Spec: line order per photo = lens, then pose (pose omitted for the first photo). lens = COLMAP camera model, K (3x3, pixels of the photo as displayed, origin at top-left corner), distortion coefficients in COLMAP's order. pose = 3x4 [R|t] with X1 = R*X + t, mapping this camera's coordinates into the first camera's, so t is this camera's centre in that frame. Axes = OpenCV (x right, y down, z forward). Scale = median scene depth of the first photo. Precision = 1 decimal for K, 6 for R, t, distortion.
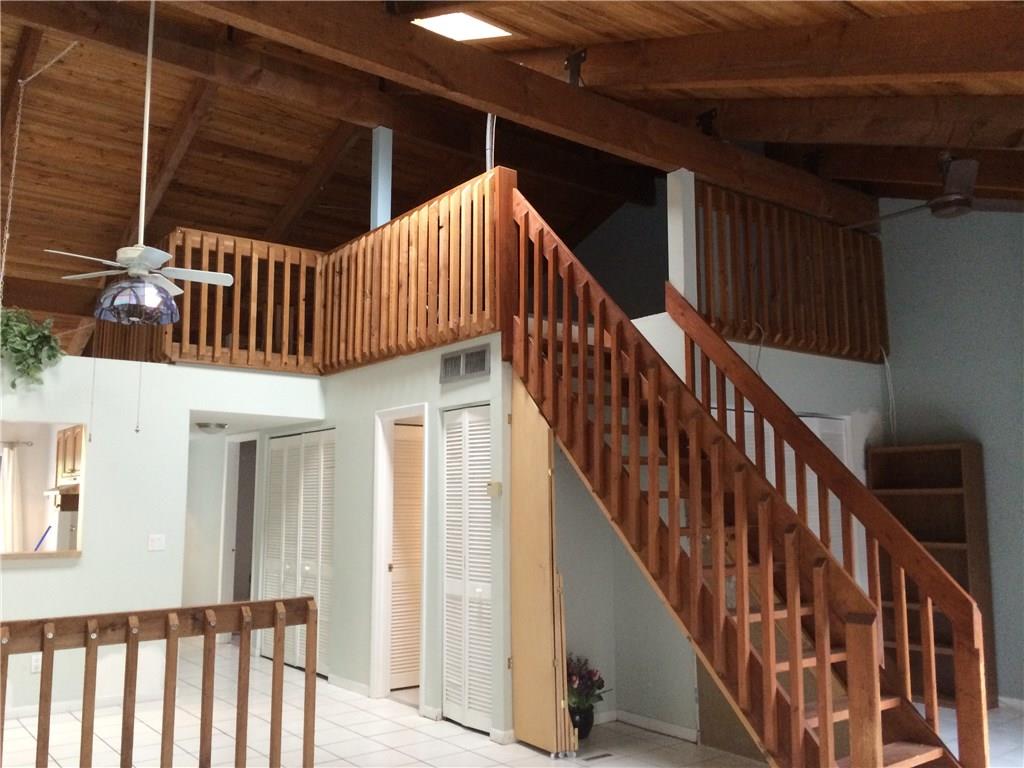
lens RADIAL K [[889.9, 0, 508.1], [0, 889.9, 382.2], [0, 0, 1]] dist [0.082253, -0.106024]
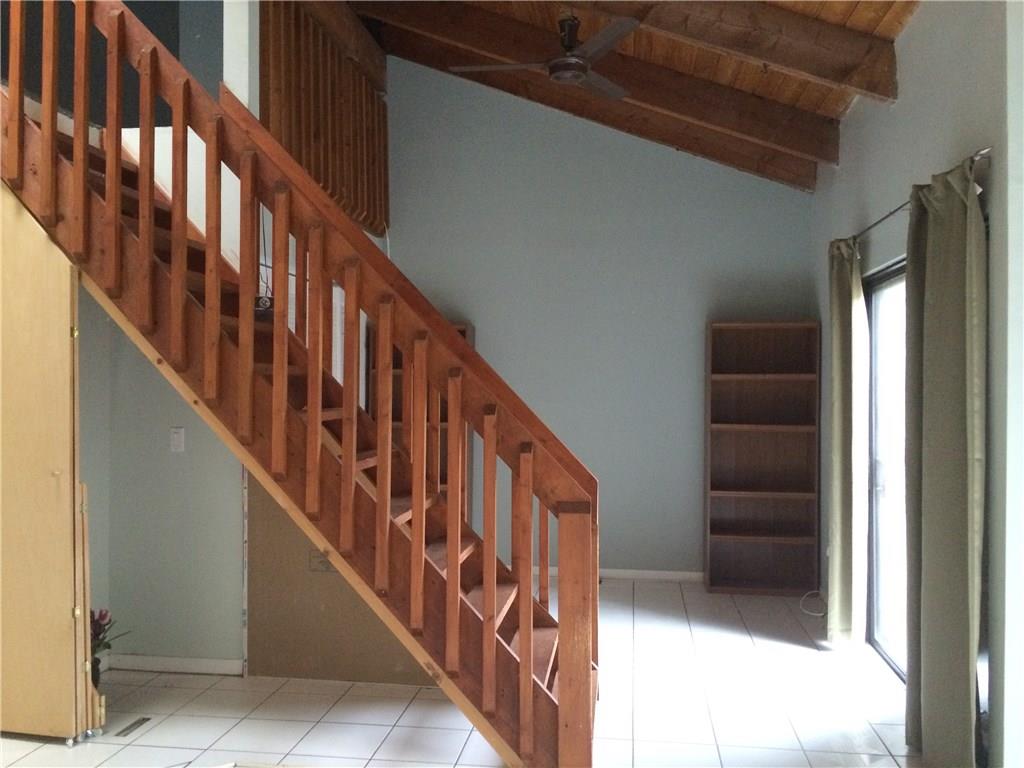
lens RADIAL K [[889.9, 0, 515.4], [0, 889.9, 383.4], [0, 0, 1]] dist [0.082253, -0.106024]
pose [[0.718149, 0.008363, 0.695839, -0.169700], [-0.097022, 0.991365, 0.088218, 0.044960], [-0.689093, -0.130865, 0.712759, 0.278899]]
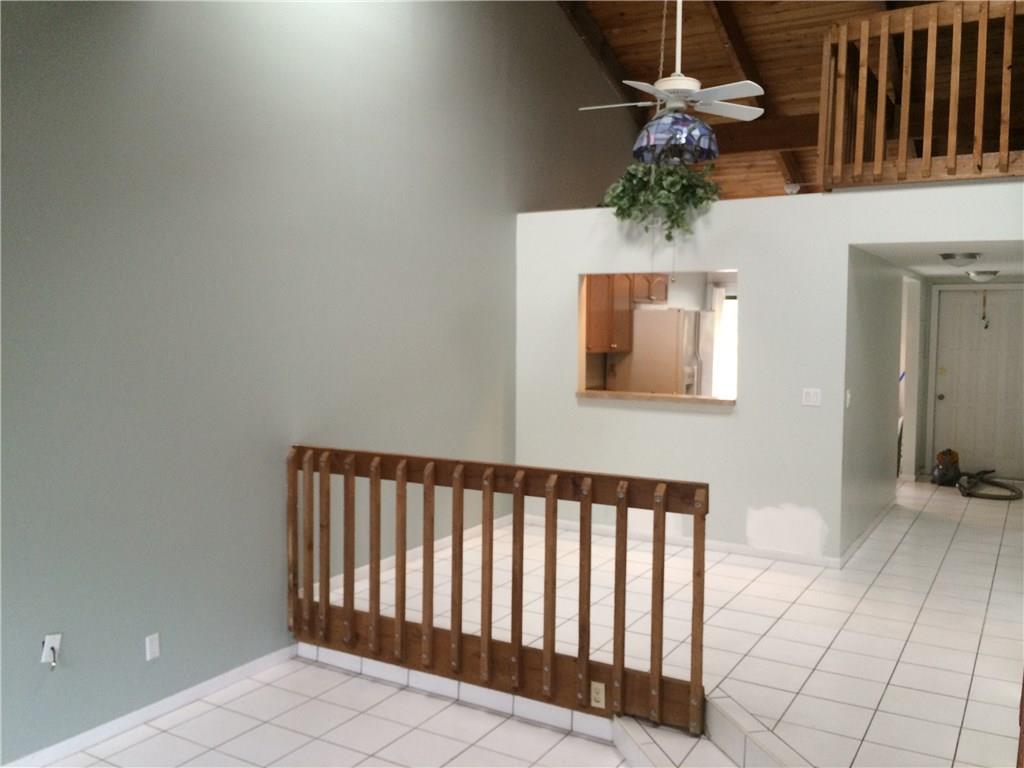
lens RADIAL K [[889.9, 0, 511.9], [0, 889.9, 378.5], [0, 0, 1]] dist [0.082253, -0.106024]
pose [[0.364971, 0.064721, -0.928766, 0.385160], [0.113300, 0.987079, 0.113308, 0.027959], [0.924099, -0.146584, 0.352922, 0.475297]]
